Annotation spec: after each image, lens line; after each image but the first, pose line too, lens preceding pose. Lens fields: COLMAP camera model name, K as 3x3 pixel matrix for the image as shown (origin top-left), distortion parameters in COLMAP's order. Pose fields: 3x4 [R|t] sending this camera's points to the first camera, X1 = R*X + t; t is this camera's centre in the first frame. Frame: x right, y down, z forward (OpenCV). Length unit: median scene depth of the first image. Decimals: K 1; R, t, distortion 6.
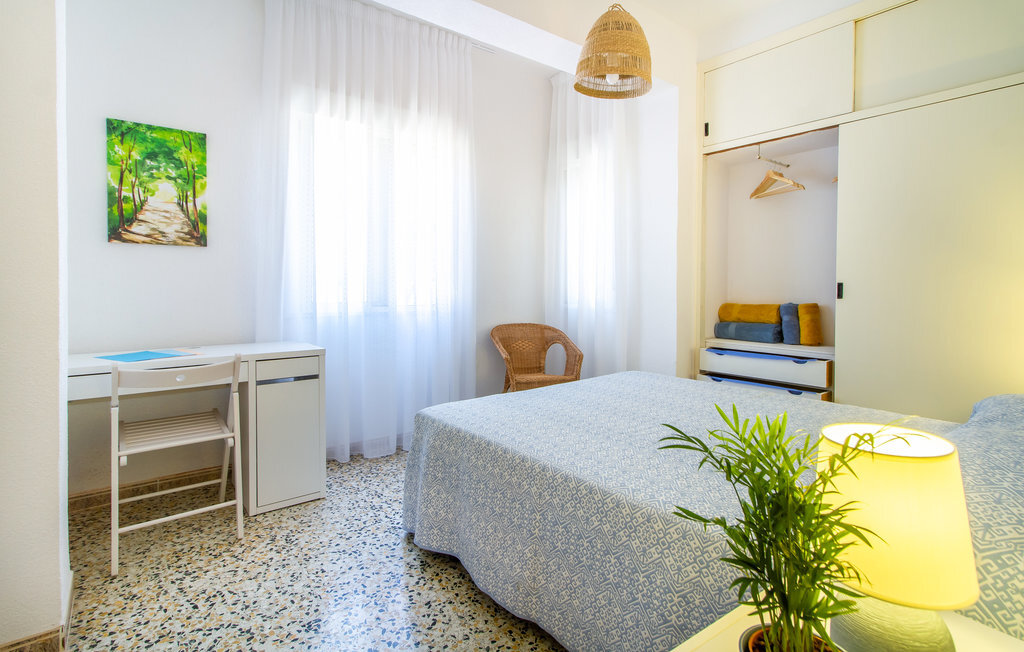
lens RADIAL K [[489.9, 0, 514.7], [0, 489.9, 310.4], [0, 0, 1]] dist [0.001256, 0.000201]
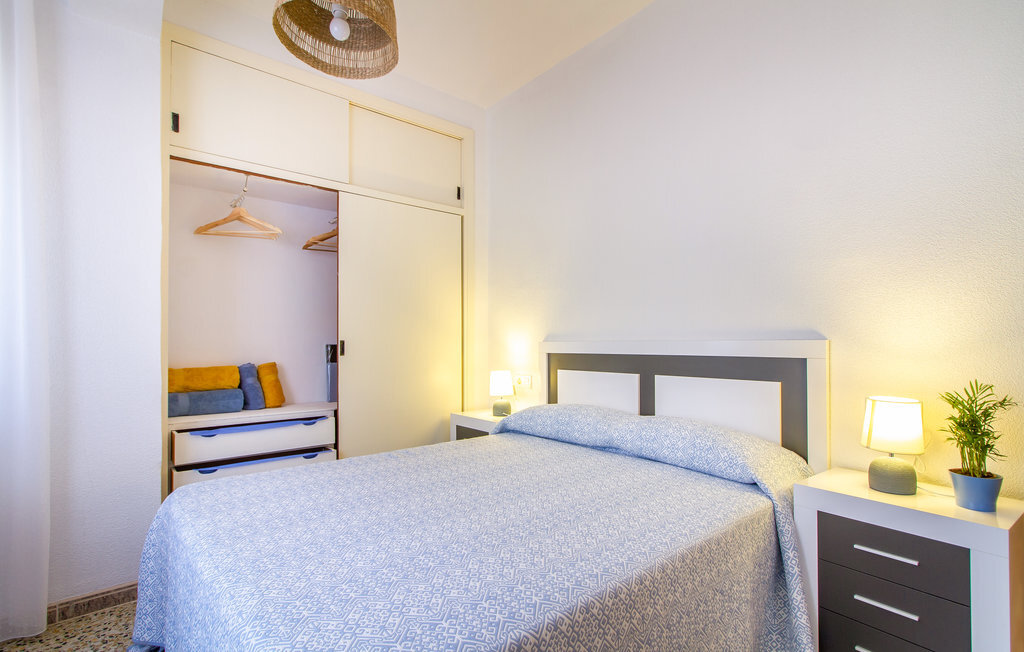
lens RADIAL K [[485.2, 0, 511.7], [0, 485.2, 345.3], [0, 0, 1]] dist [-0.000605, -0.000065]
pose [[-0.036053, 0.000895, 0.999349, -0.327912], [0.057214, 0.998361, 0.001170, -0.021104], [-0.997711, 0.057219, -0.036045, 0.562273]]
